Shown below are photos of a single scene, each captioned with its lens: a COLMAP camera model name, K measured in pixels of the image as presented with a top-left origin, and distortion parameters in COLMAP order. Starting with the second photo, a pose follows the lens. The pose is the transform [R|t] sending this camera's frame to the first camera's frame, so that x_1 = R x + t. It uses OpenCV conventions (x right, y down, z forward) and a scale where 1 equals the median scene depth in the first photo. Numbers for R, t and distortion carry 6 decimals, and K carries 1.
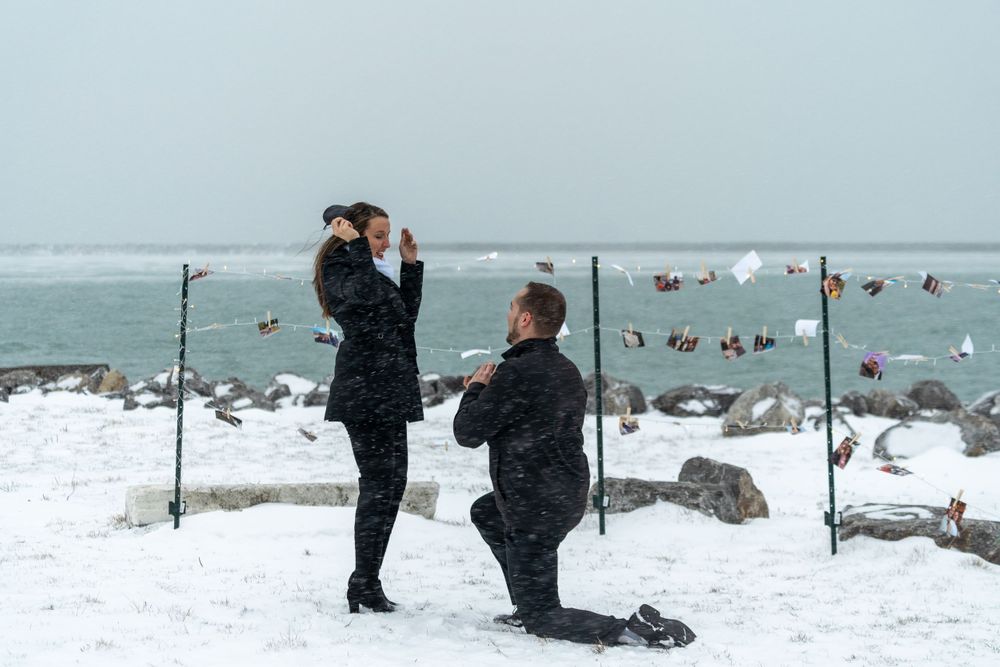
lens RADIAL K [[2011.7, 0, 500.0], [0, 2011.7, 333.5], [0, 0, 1]] dist [0.014568, -0.029665]
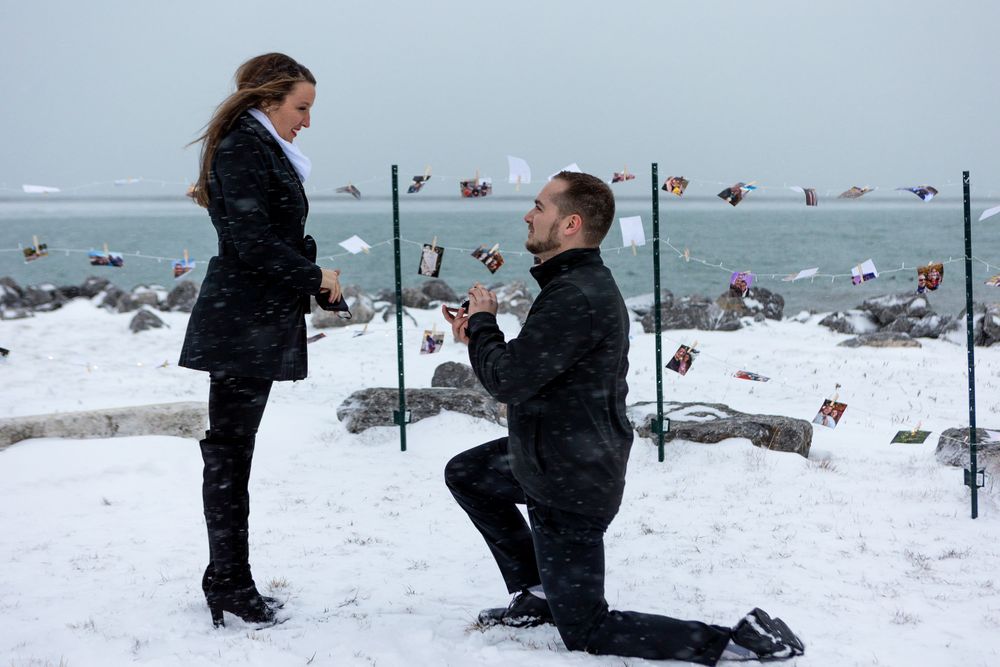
lens RADIAL K [[1251.2, 0, 500.0], [0, 1251.2, 333.5], [0, 0, 1]] dist [0.027237, -0.051747]
pose [[0.936310, -0.040904, 0.348785, -0.115139], [0.017389, 0.997375, 0.070290, 0.000311], [-0.350745, -0.059748, 0.934563, 0.405701]]
